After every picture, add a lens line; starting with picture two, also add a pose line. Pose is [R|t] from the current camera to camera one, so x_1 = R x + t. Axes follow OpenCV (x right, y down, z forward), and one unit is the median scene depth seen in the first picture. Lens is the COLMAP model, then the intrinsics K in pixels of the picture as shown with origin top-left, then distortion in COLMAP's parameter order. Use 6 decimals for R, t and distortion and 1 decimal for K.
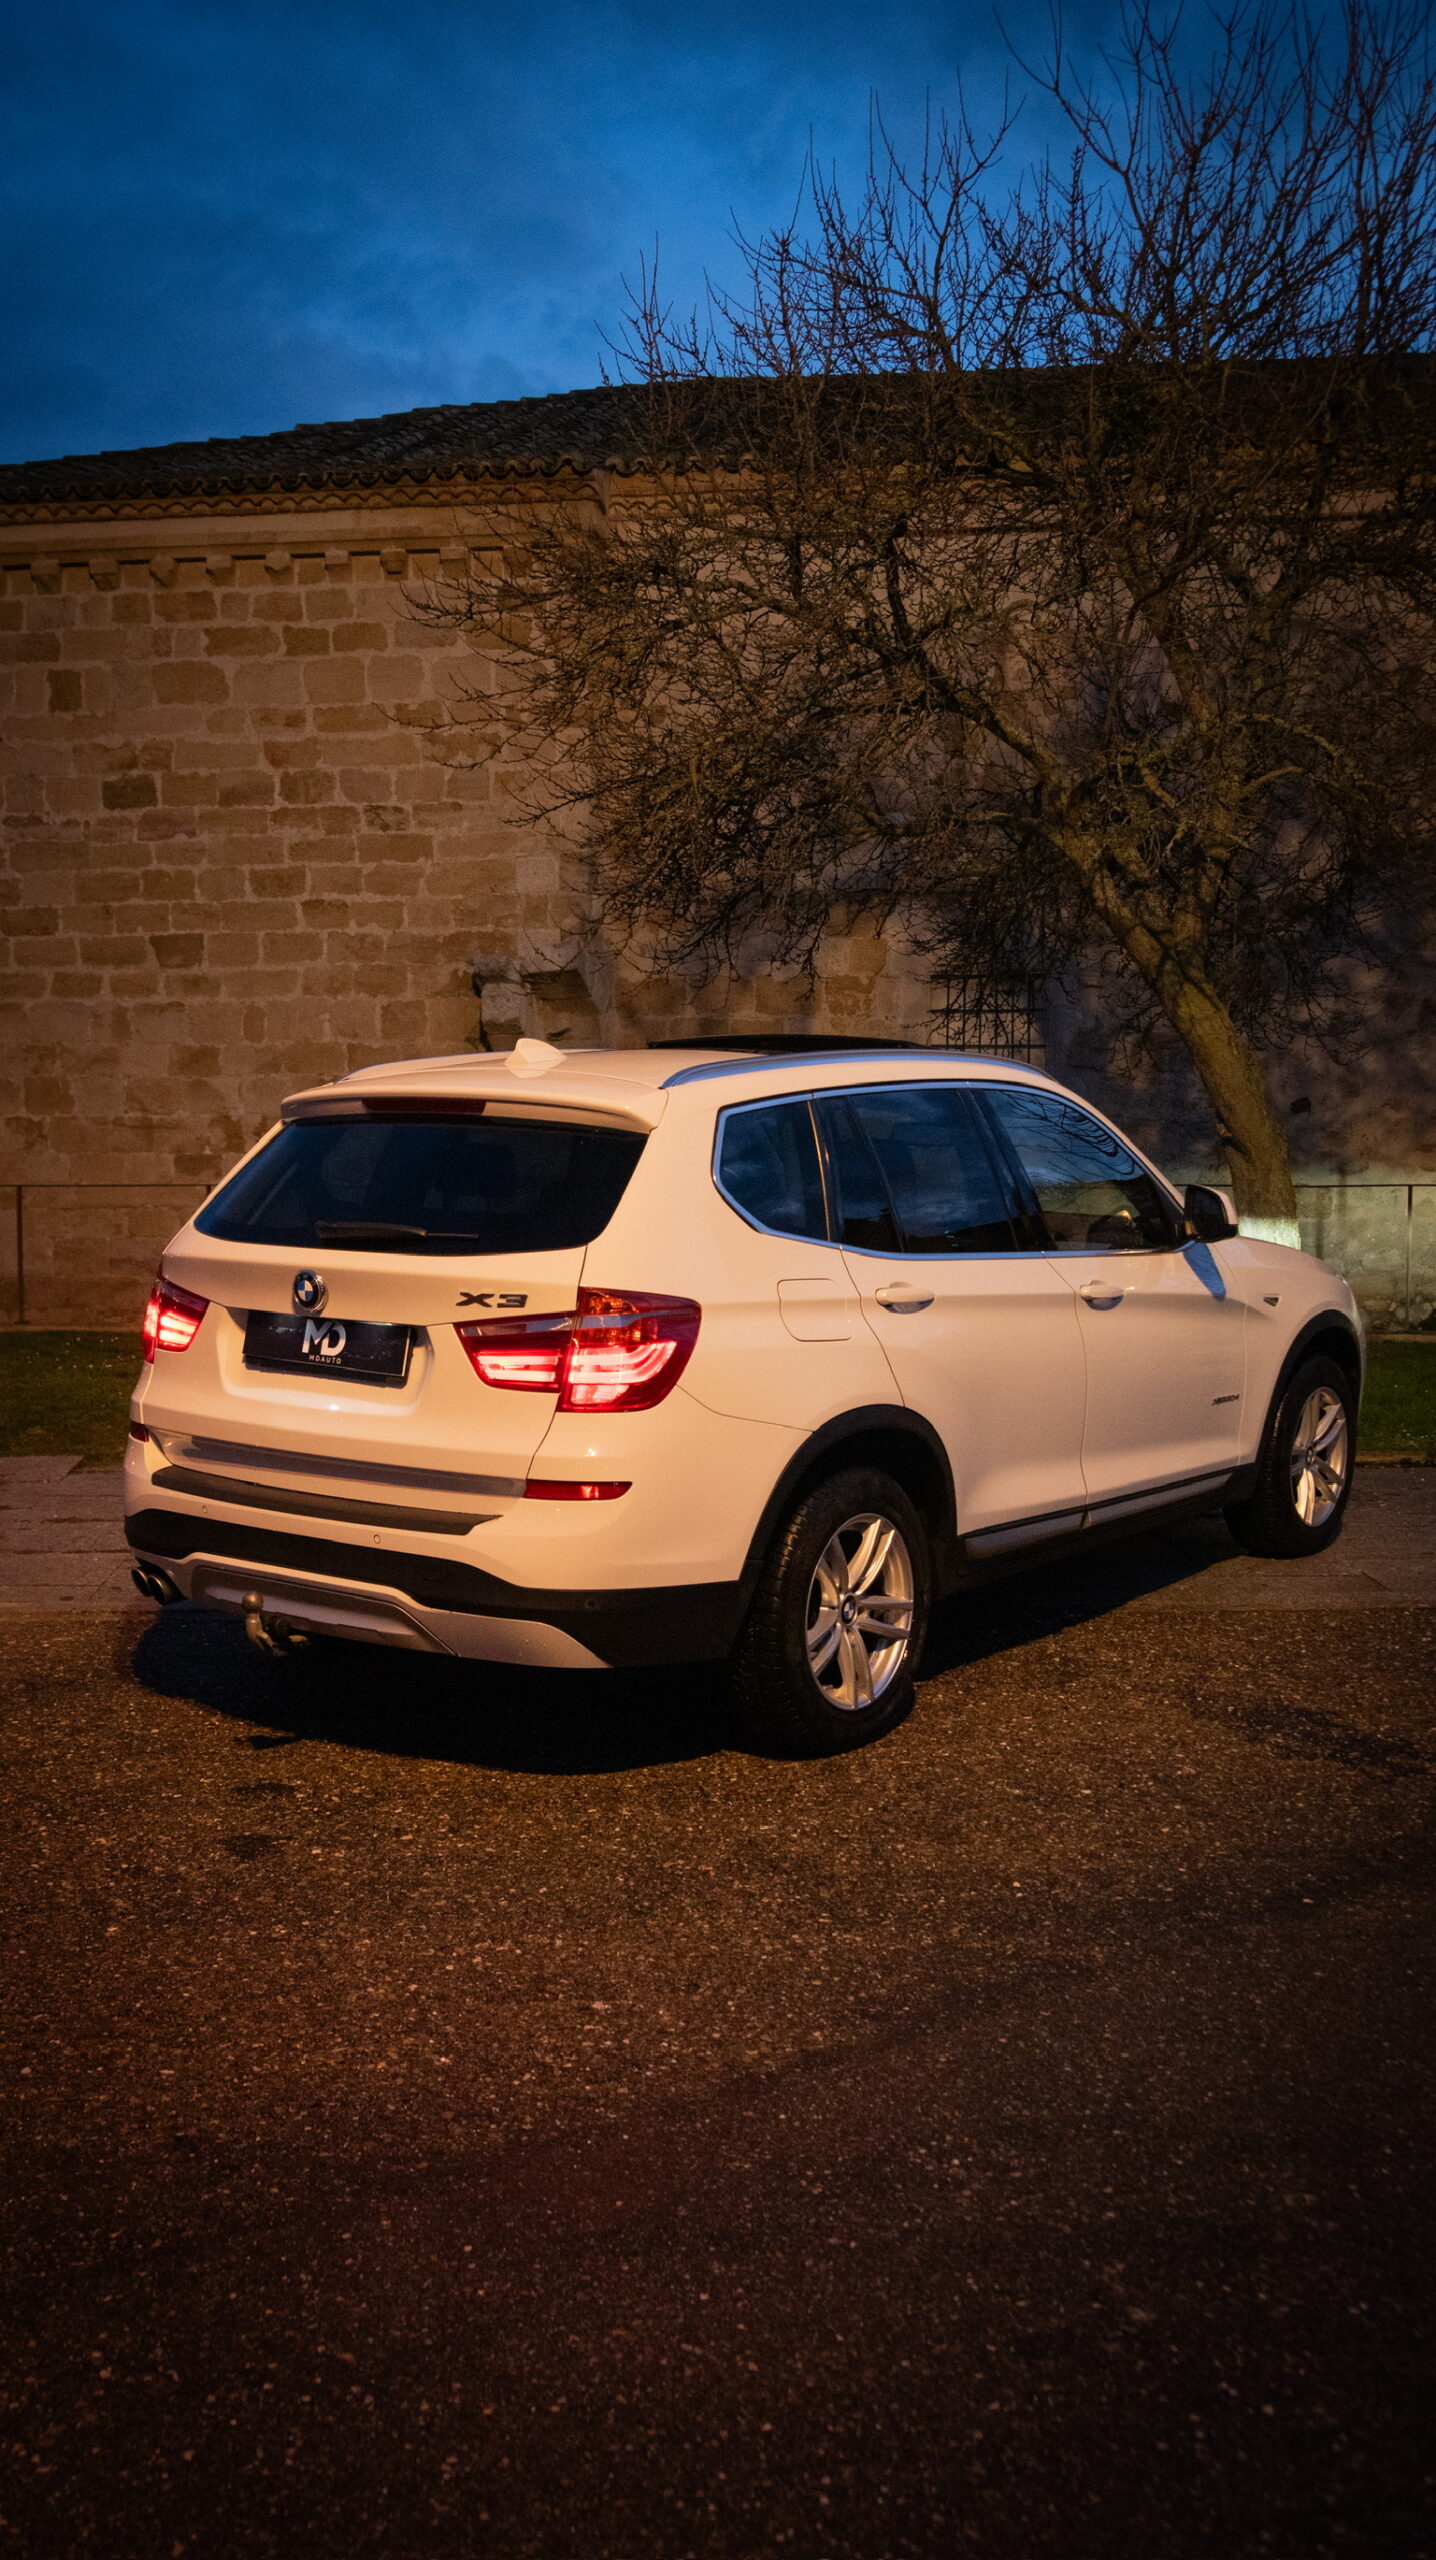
lens RADIAL K [[2337.6, 0, 728.6], [0, 2337.6, 1301.5], [0, 0, 1]] dist [-0.056036, 0.000000]
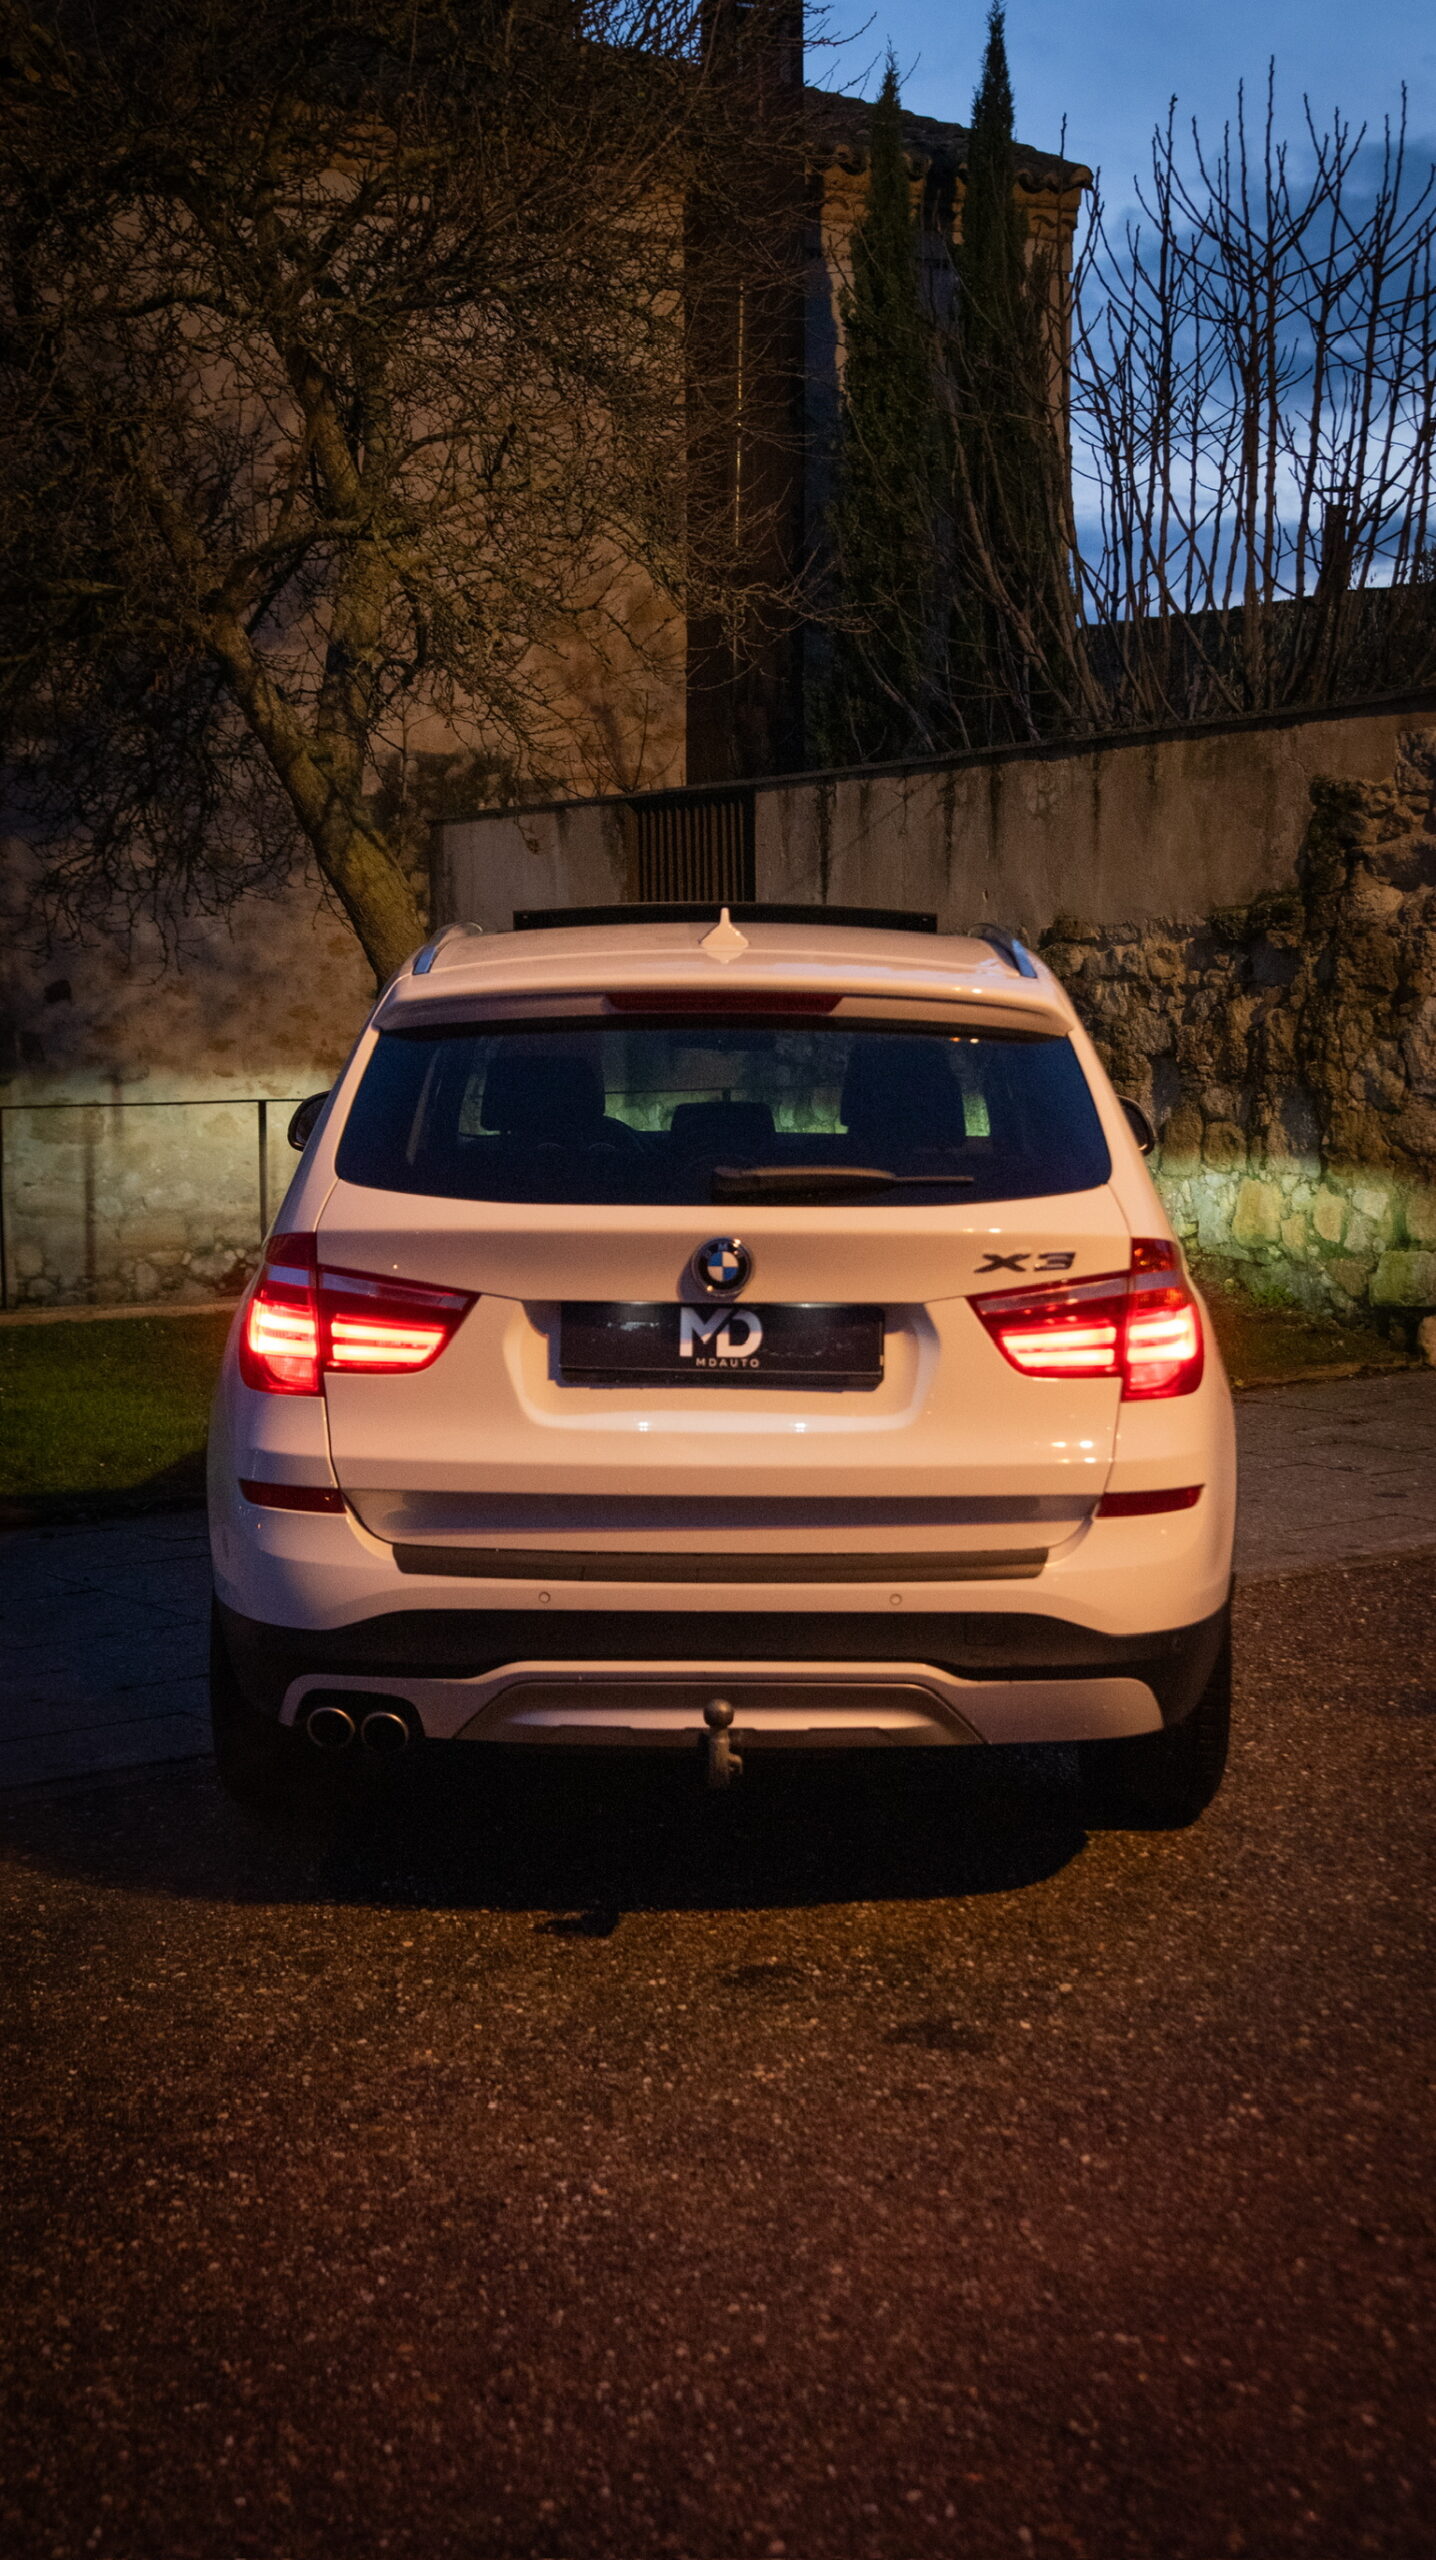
lens RADIAL K [[3234.6, 0, 723.1], [0, 3234.6, 1292.6], [0, 0, 1]] dist [0.046989, 0.000000]
pose [[0.806055, -0.062491, 0.588533, -0.331217], [0.056888, 0.997986, 0.028054, -0.010623], [-0.589101, 0.010868, 0.807986, 0.091024]]
